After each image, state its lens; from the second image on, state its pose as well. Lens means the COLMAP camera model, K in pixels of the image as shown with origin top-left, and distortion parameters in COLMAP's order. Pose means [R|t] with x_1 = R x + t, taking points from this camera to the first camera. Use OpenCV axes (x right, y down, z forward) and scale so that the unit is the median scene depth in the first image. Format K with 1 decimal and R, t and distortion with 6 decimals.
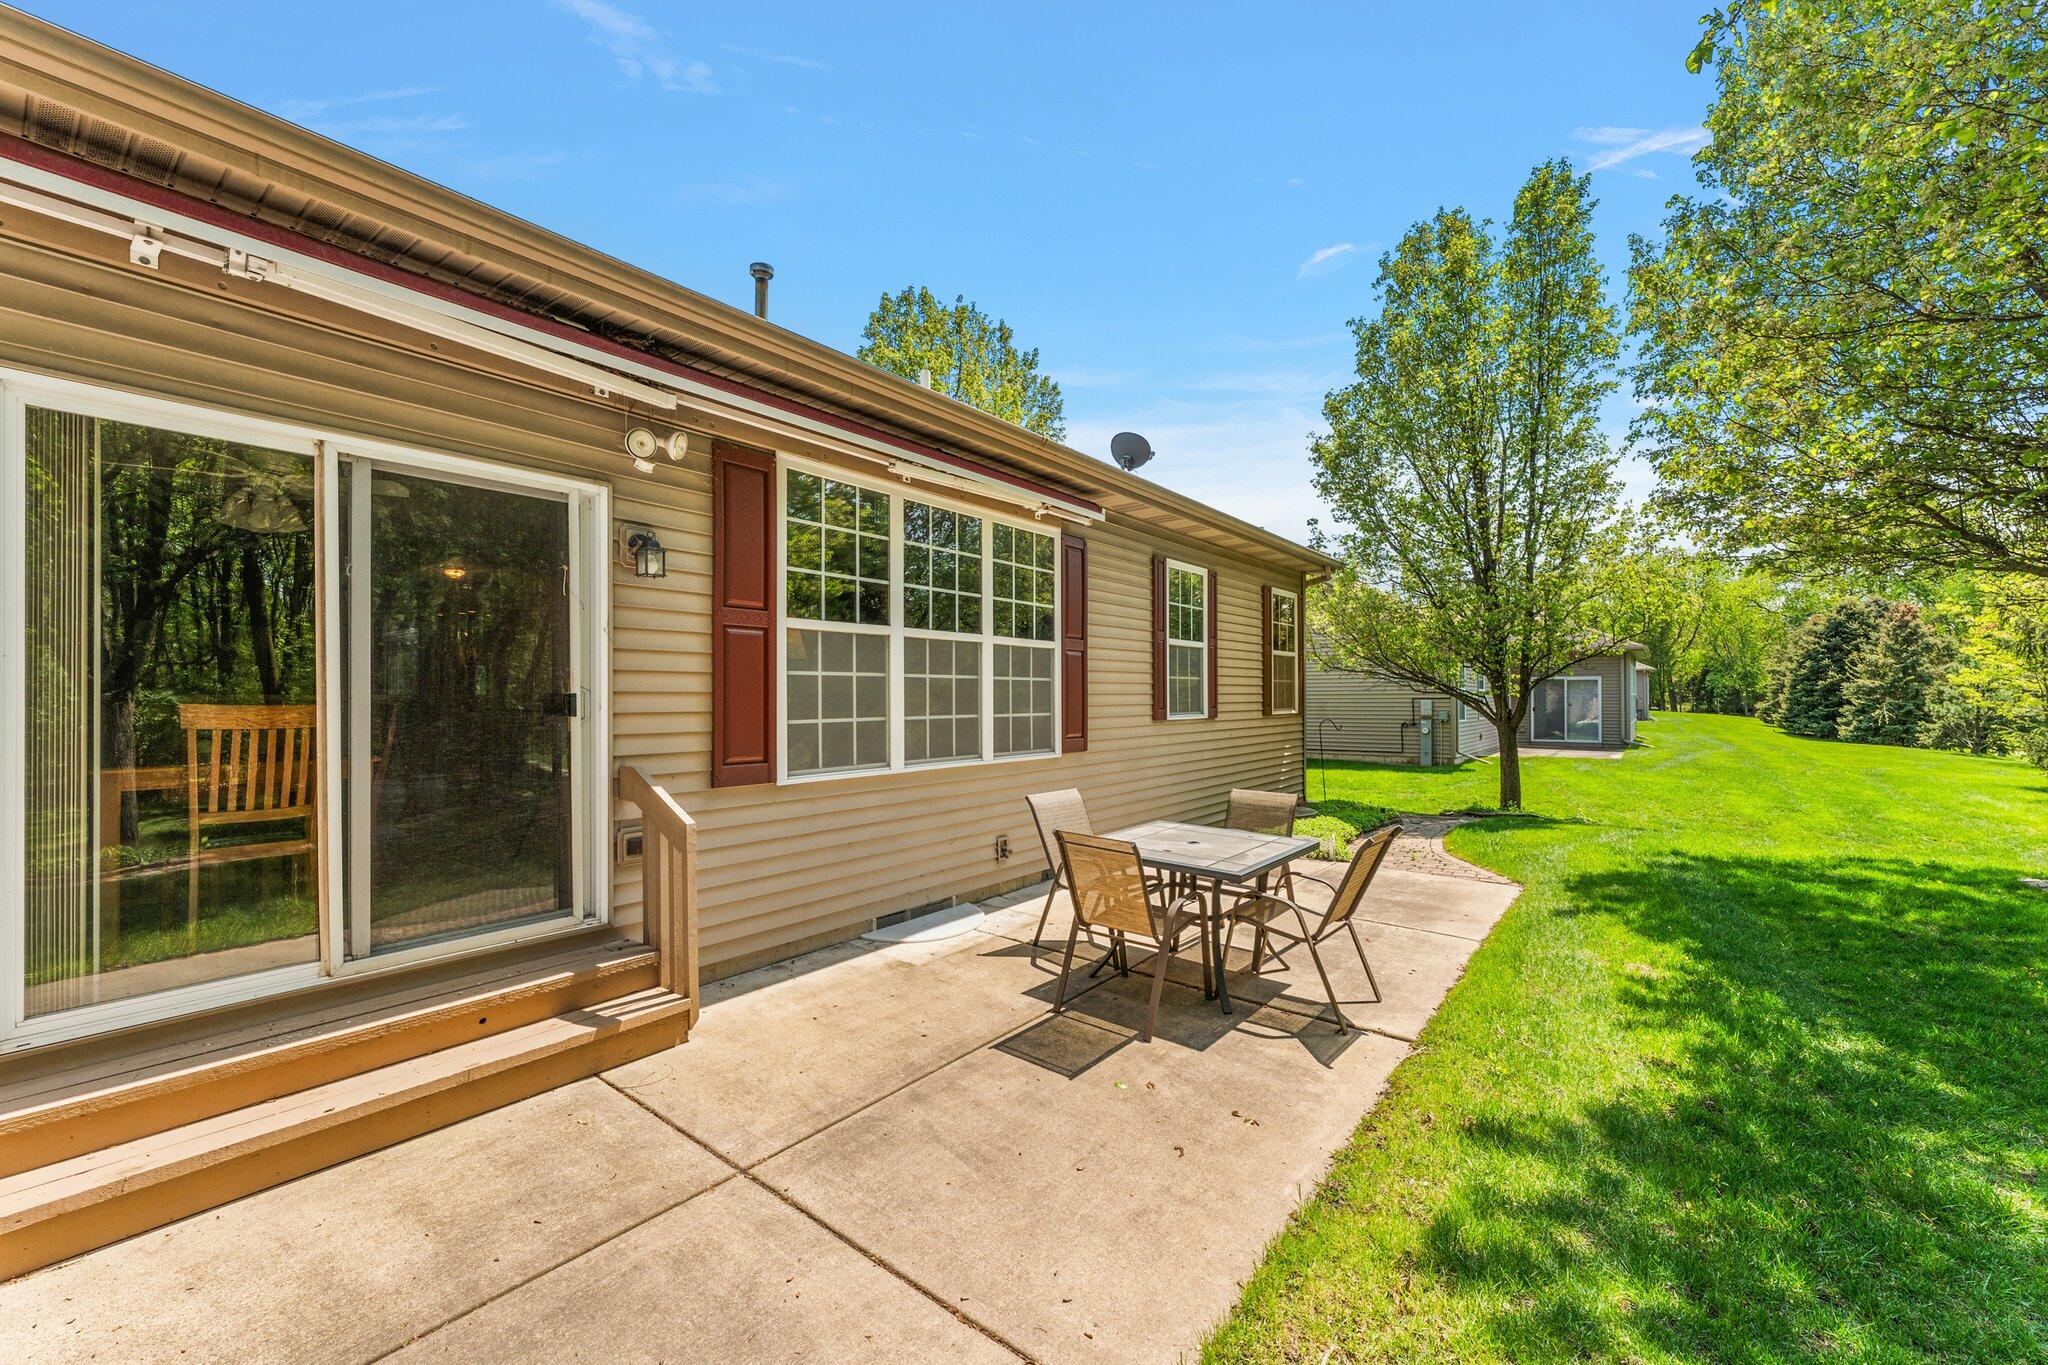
lens RADIAL K [[834.3, 0, 1020.6], [0, 834.3, 692.1], [0, 0, 1]] dist [0.000701, -0.000210]
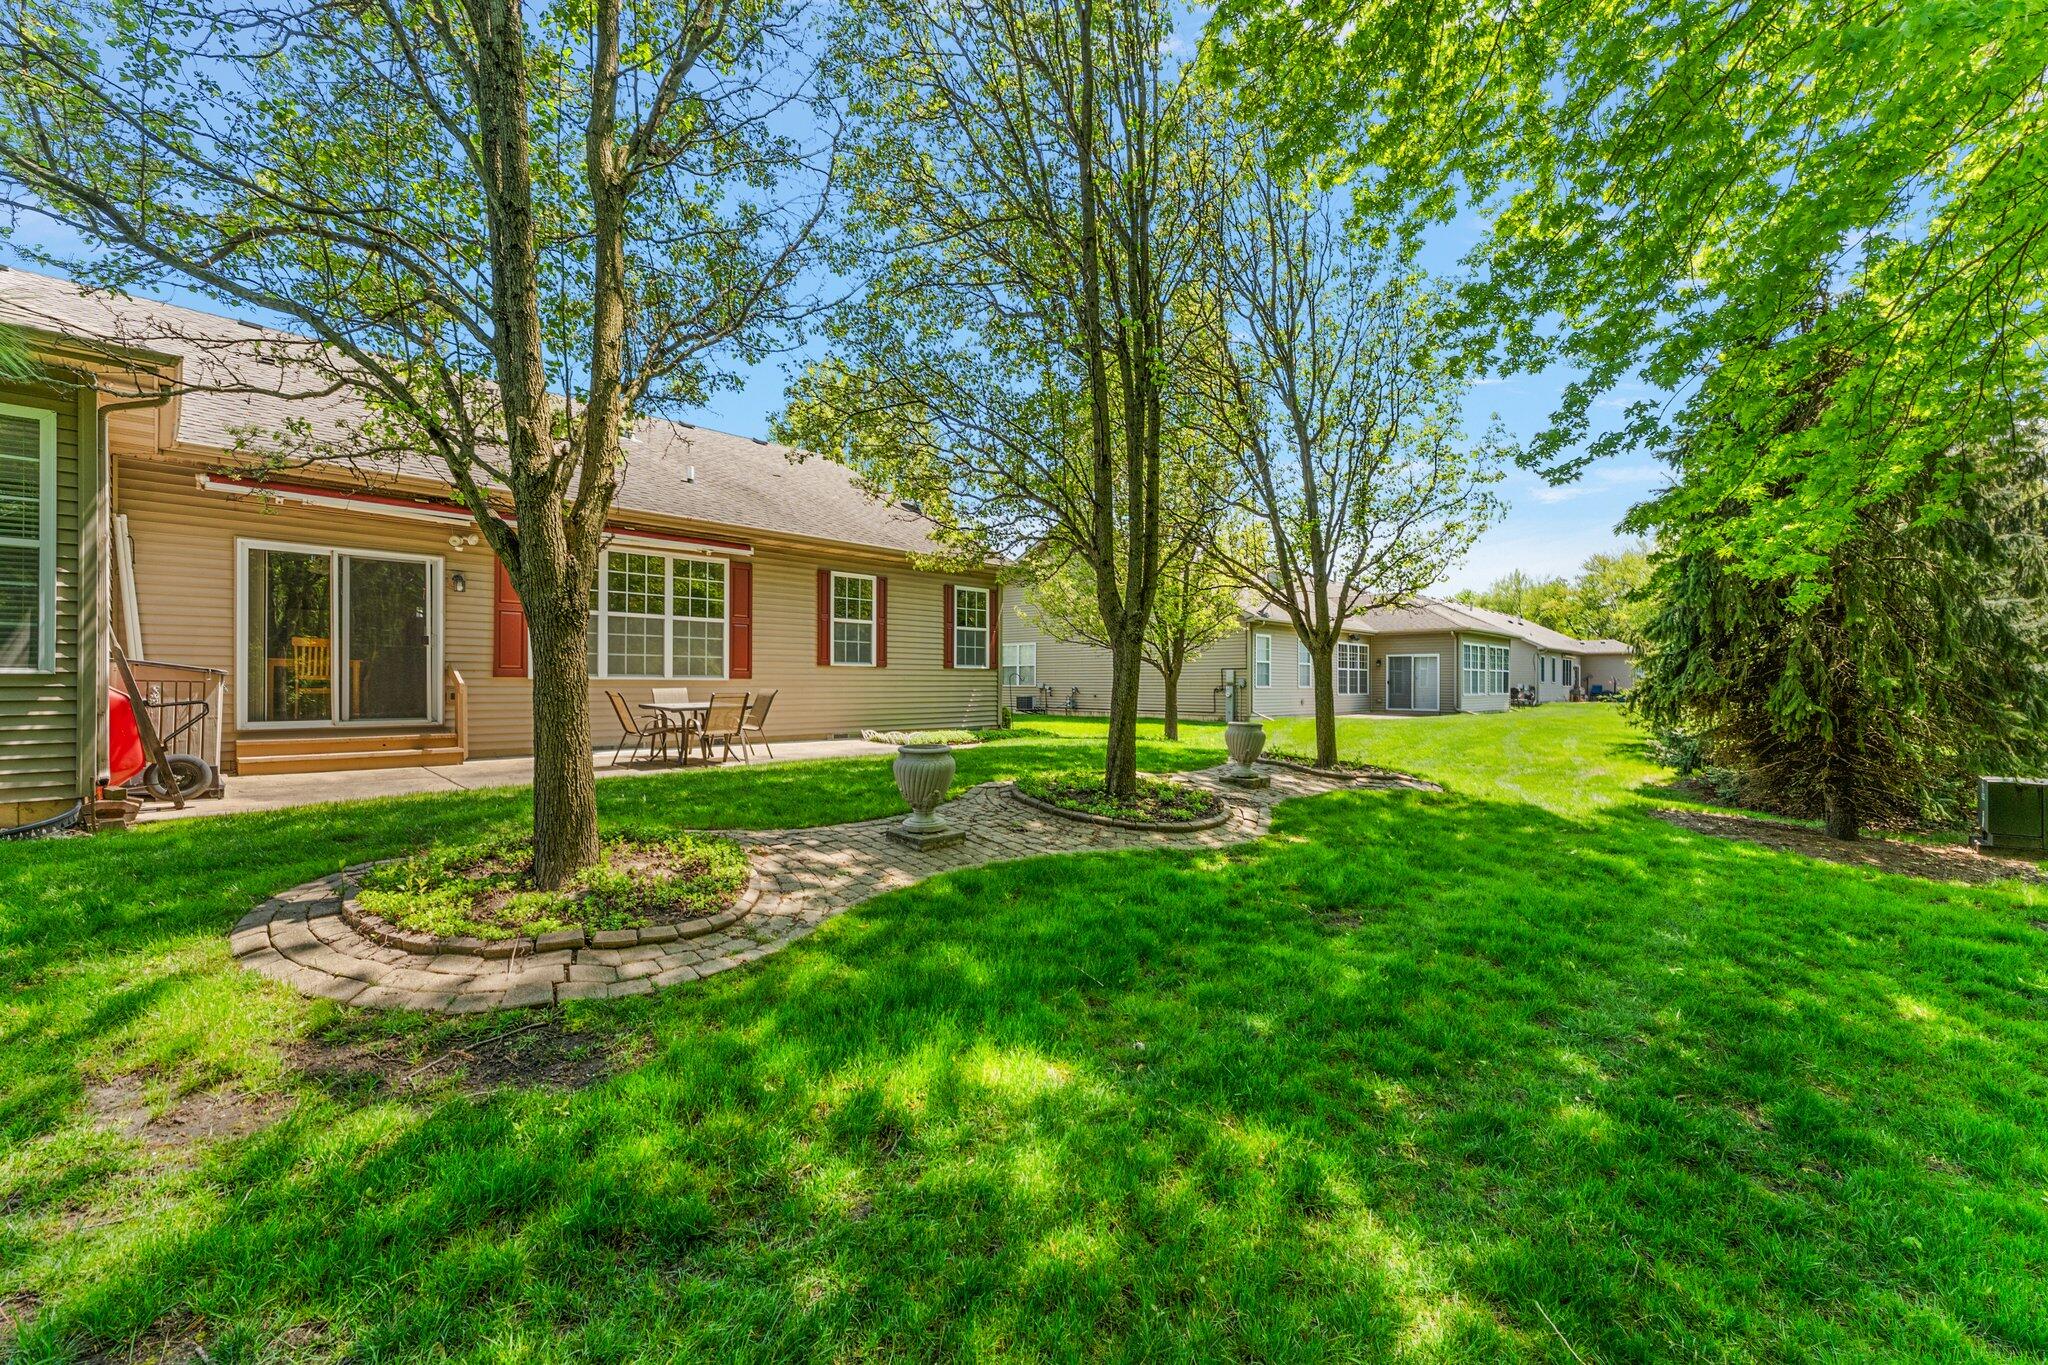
lens RADIAL K [[834.3, 0, 1027.4], [0, 834.3, 676.3], [0, 0, 1]] dist [0.000701, -0.000210]
pose [[0.999714, 0.000719, -0.023915, 0.809698], [-0.000690, 0.999999, 0.001210, 0.069675], [0.023916, -0.001193, 0.999713, -0.907111]]
